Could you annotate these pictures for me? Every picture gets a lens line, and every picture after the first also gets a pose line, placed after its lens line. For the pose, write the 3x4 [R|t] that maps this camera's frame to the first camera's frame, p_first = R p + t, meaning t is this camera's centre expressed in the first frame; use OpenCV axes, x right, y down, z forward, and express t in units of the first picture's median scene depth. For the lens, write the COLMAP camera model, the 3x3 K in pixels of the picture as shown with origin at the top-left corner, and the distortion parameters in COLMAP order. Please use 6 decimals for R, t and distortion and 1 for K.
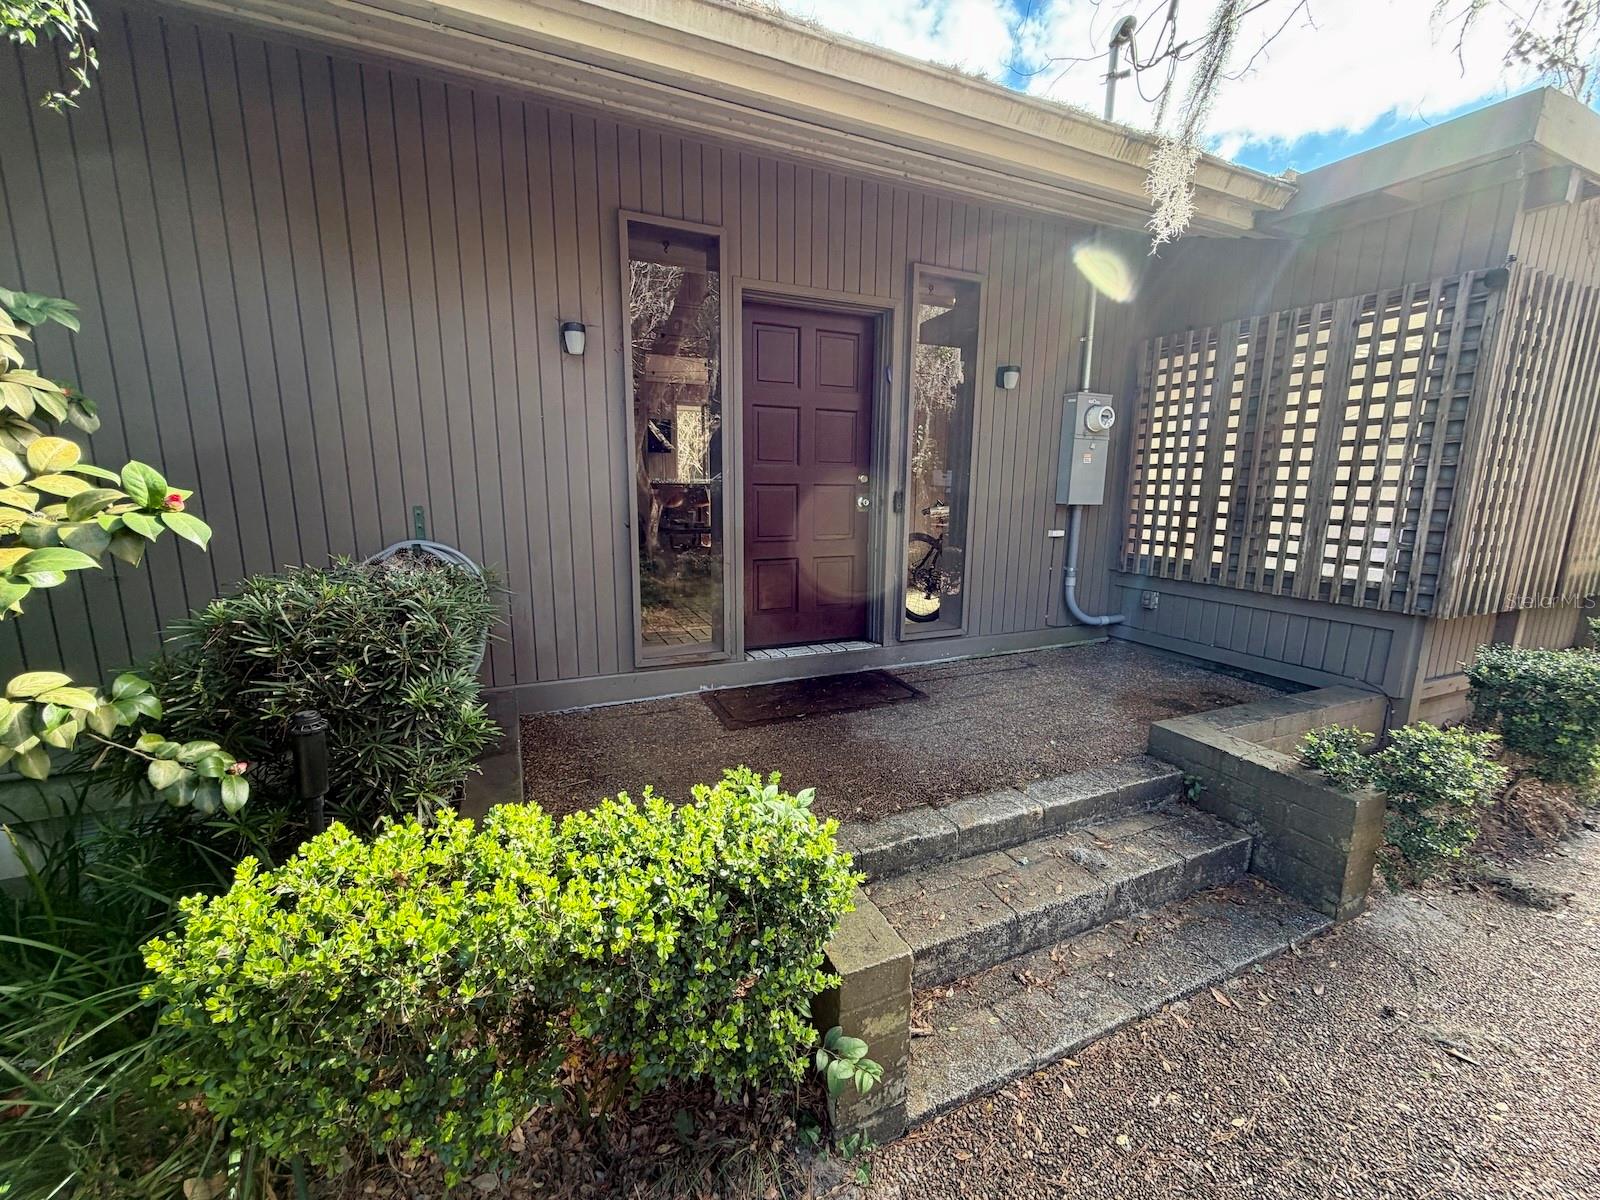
lens RADIAL K [[629.3, 0, 800.0], [0, 629.3, 600.0], [0, 0, 1]] dist [-0.001640, -0.000524]
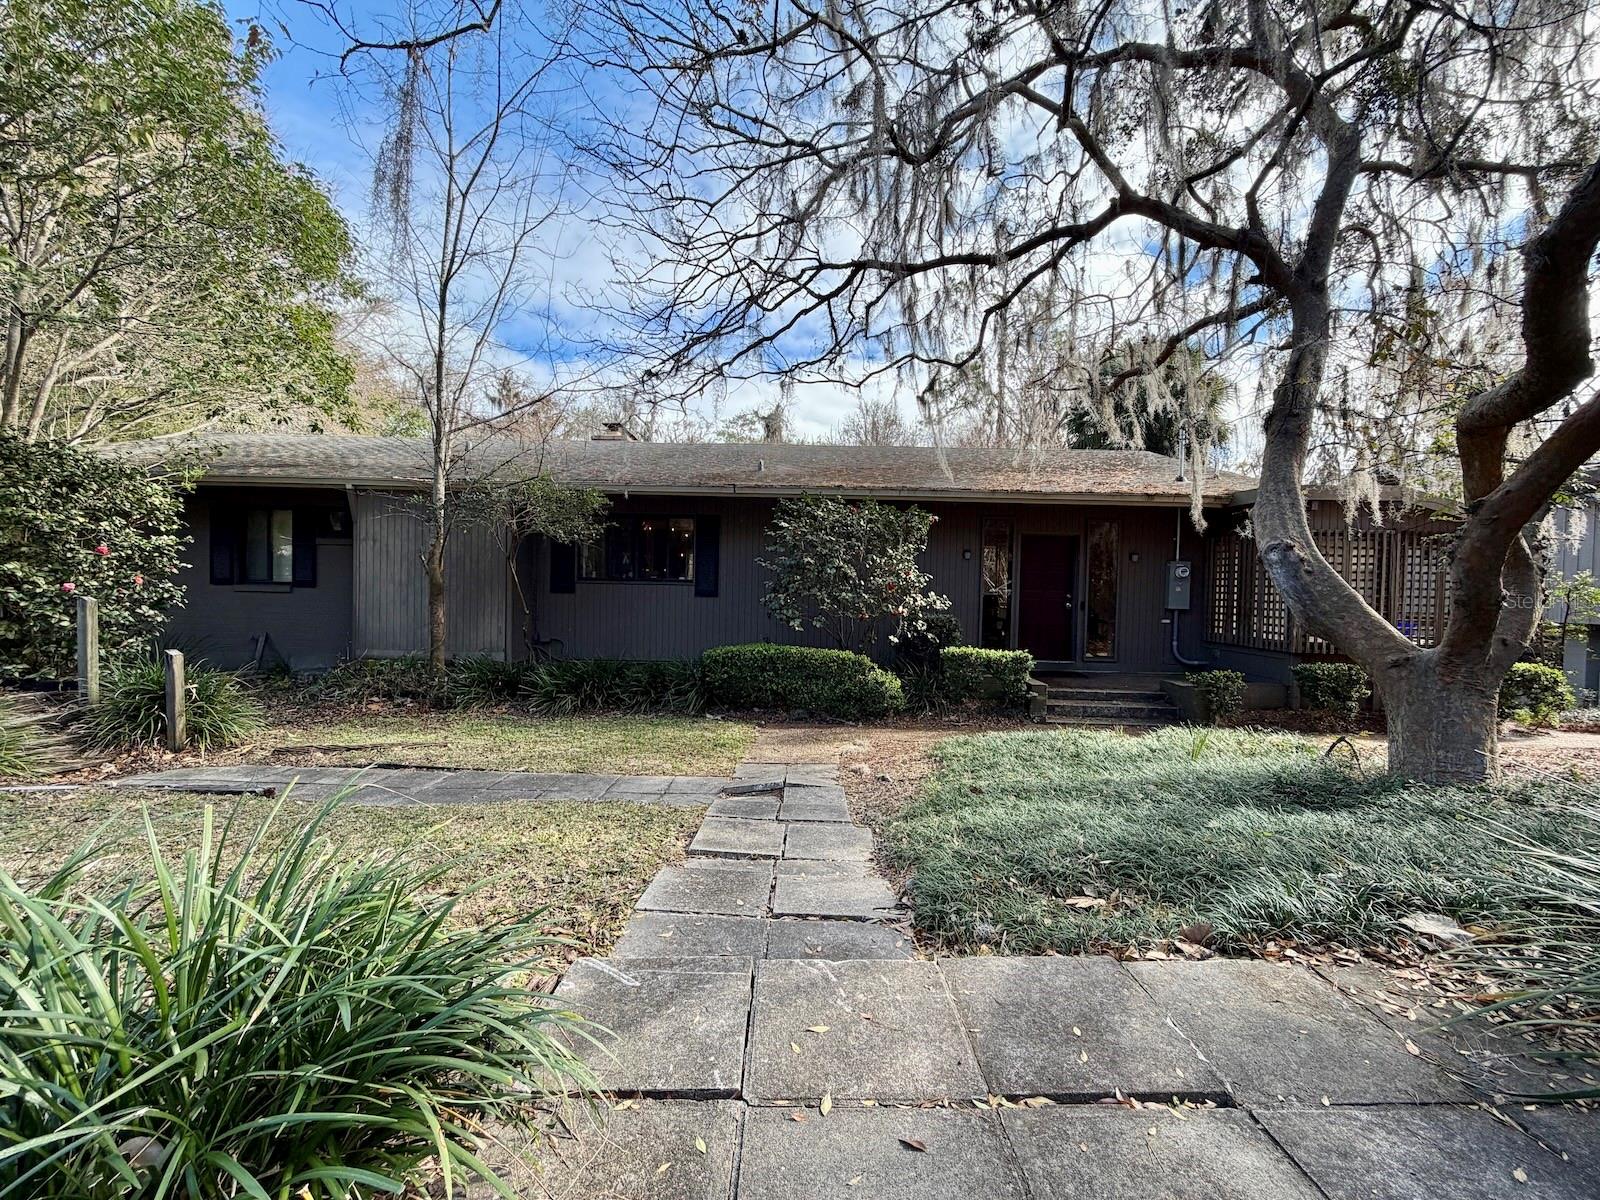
lens RADIAL K [[629.3, 0, 800.0], [0, 629.3, 600.0], [0, 0, 1]] dist [-0.001640, -0.000524]
pose [[0.899833, 0.021357, -0.435711, 0.214394], [-0.095958, 0.984028, -0.149939, 0.288849], [0.425550, 0.176730, 0.887510, -1.606731]]
